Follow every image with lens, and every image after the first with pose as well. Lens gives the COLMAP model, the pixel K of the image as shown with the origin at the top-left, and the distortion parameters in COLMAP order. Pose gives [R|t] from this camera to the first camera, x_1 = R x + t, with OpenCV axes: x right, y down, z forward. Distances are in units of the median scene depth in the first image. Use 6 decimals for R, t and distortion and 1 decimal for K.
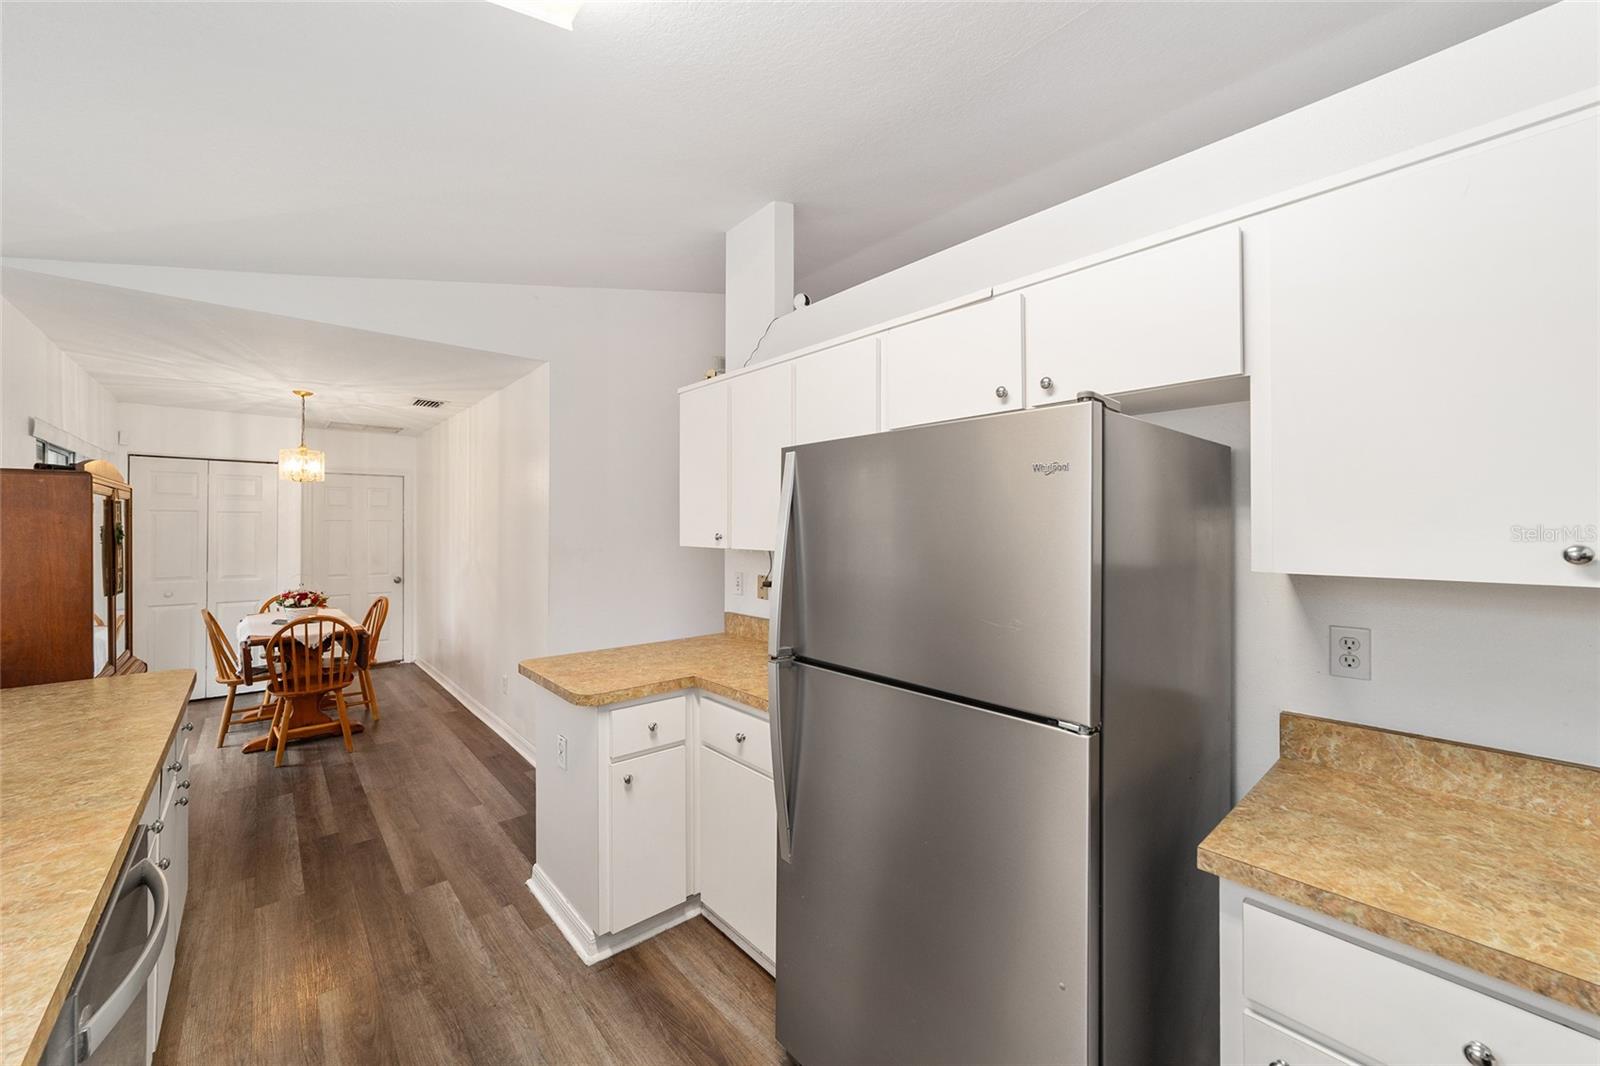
lens RADIAL K [[612.1, 0, 792.8], [0, 612.1, 521.7], [0, 0, 1]] dist [-0.013706, 0.005899]
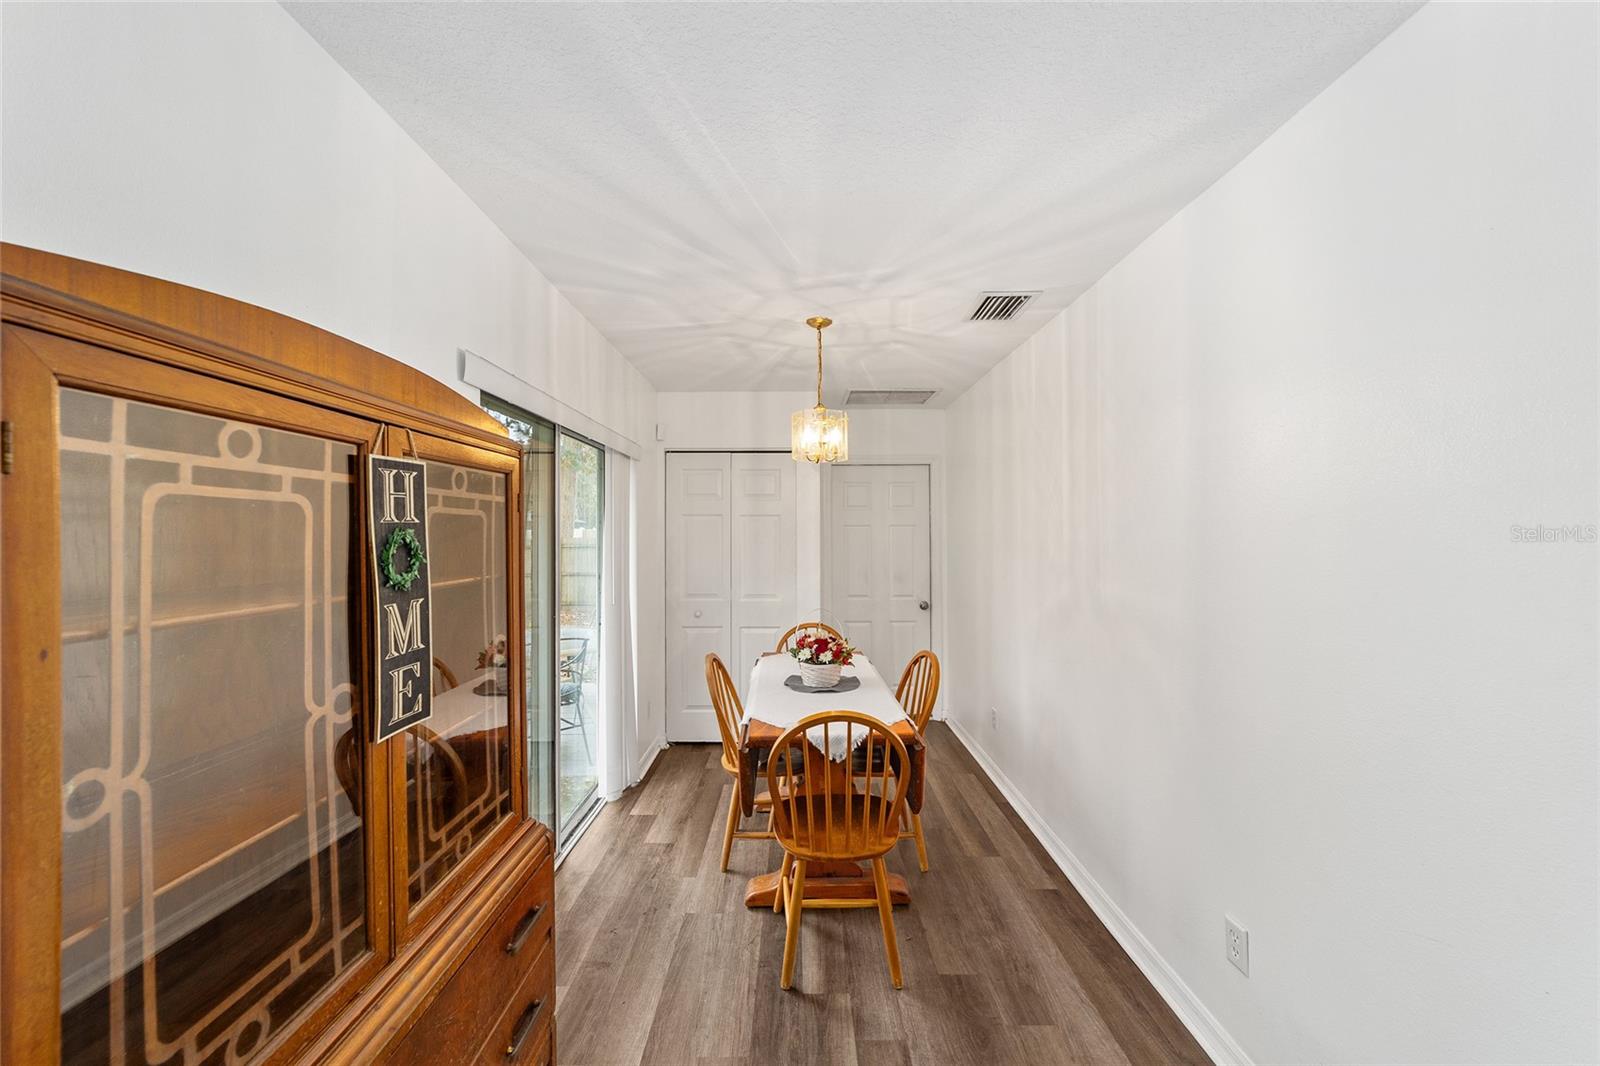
lens RADIAL K [[612.1, 0, 796.1], [0, 612.1, 539.3], [0, 0, 1]] dist [-0.013706, 0.005899]
pose [[0.749112, 0.002047, -0.662440, -0.466570], [0.008794, 0.999876, 0.013035, 0.006914], [0.662385, -0.015590, 0.749001, 0.584835]]
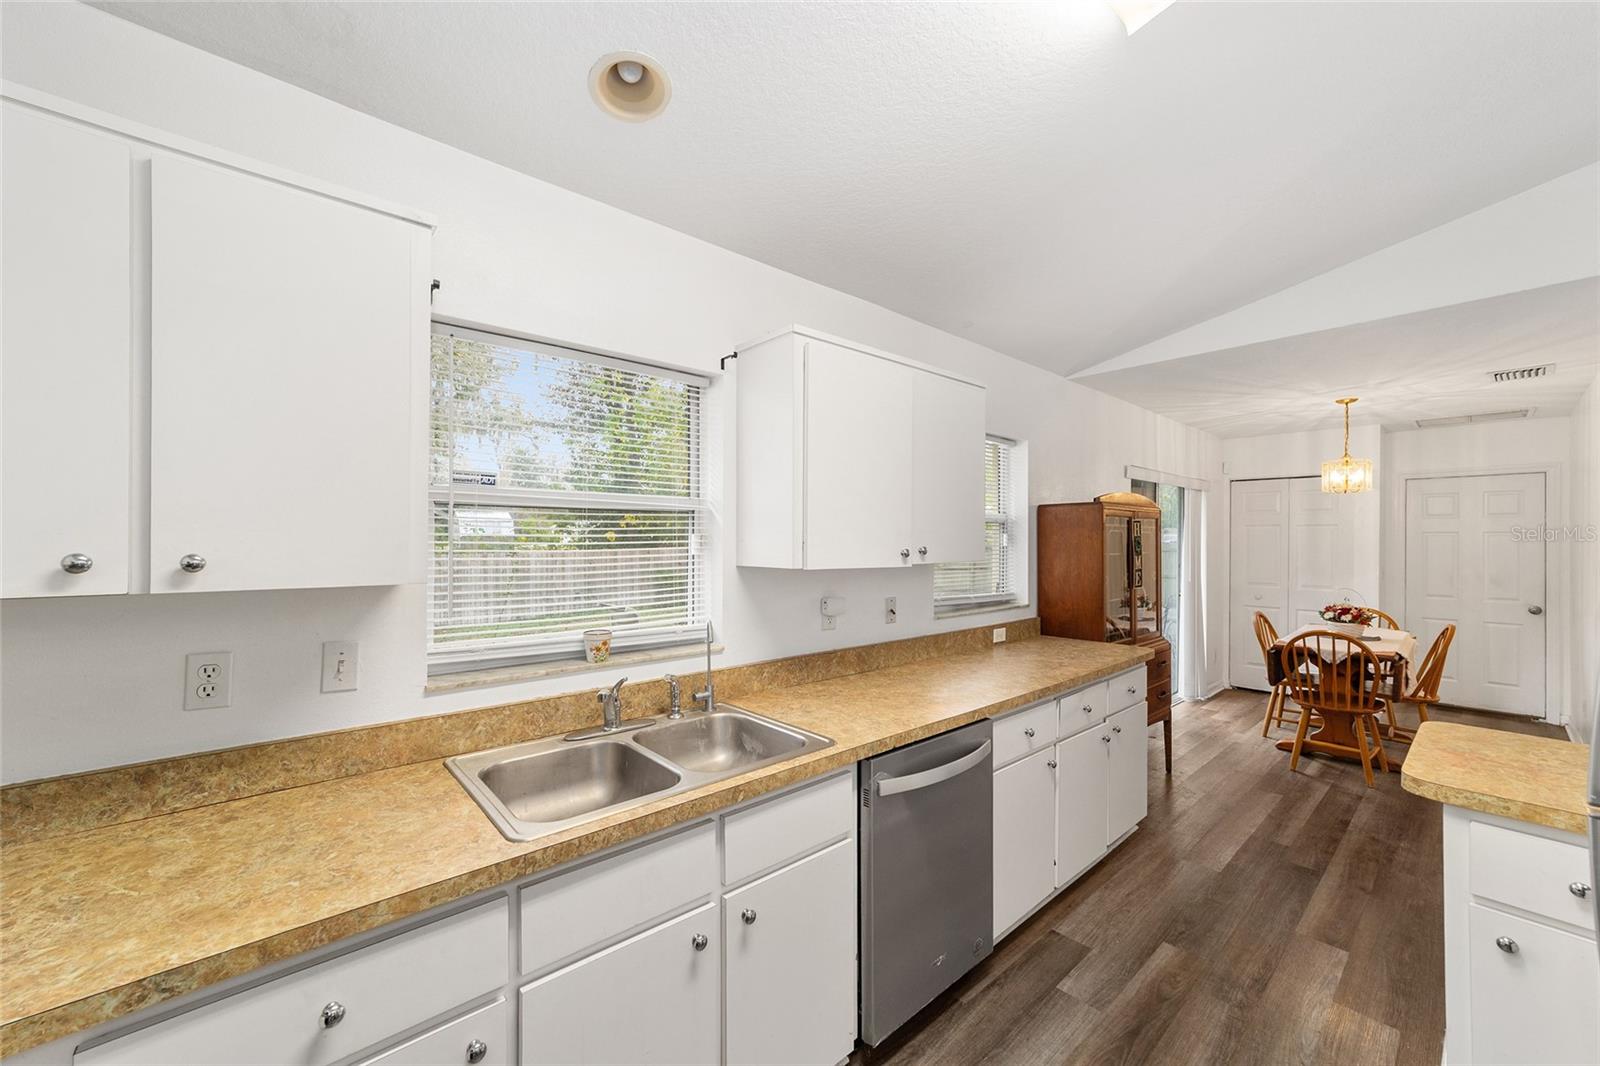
lens RADIAL K [[612.1, 0, 791.9], [0, 612.1, 538.6], [0, 0, 1]] dist [-0.013706, 0.005899]
pose [[-0.006705, 0.000432, -0.999977, 0.187187], [0.006618, 0.999978, 0.000387, 0.001321], [0.999956, -0.006615, -0.006708, 0.146121]]
